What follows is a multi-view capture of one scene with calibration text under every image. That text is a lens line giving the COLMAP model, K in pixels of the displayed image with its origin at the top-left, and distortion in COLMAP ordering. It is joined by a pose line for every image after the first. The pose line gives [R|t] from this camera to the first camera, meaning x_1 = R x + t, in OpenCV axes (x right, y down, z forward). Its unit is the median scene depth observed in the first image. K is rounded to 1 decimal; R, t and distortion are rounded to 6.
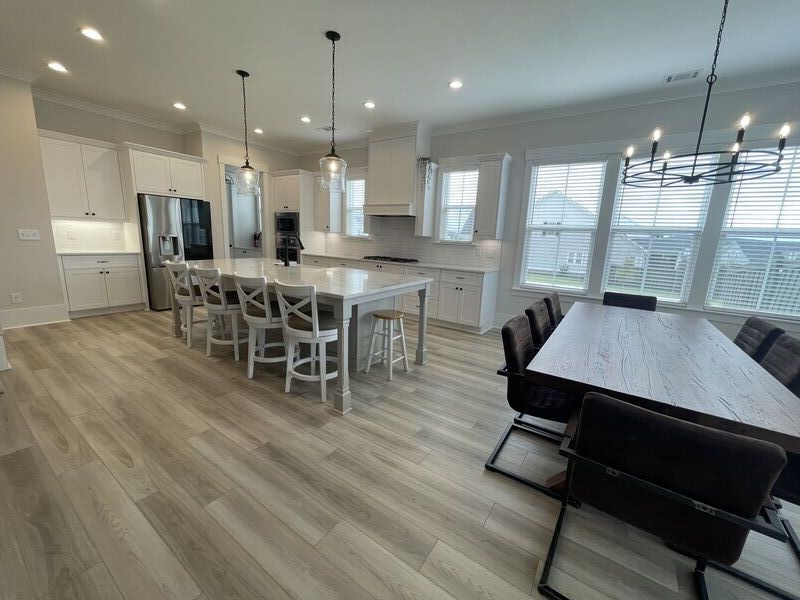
lens RADIAL K [[319.7, 0, 403.5], [0, 319.7, 298.8], [0, 0, 1]] dist [0.001407, -0.000269]
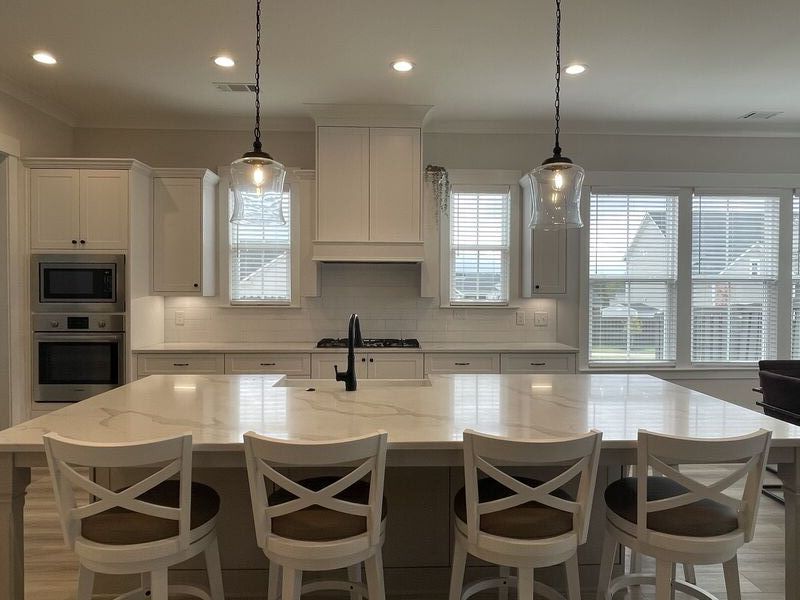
lens RADIAL K [[512.9, 0, 400.0], [0, 512.9, 300.0], [0, 0, 1]] dist [-0.000255, -0.002109]
pose [[0.817147, -0.052030, 0.574077, -0.666320], [0.141183, 0.983649, -0.111810, -0.128968], [-0.558873, 0.172415, 0.811132, 0.393271]]
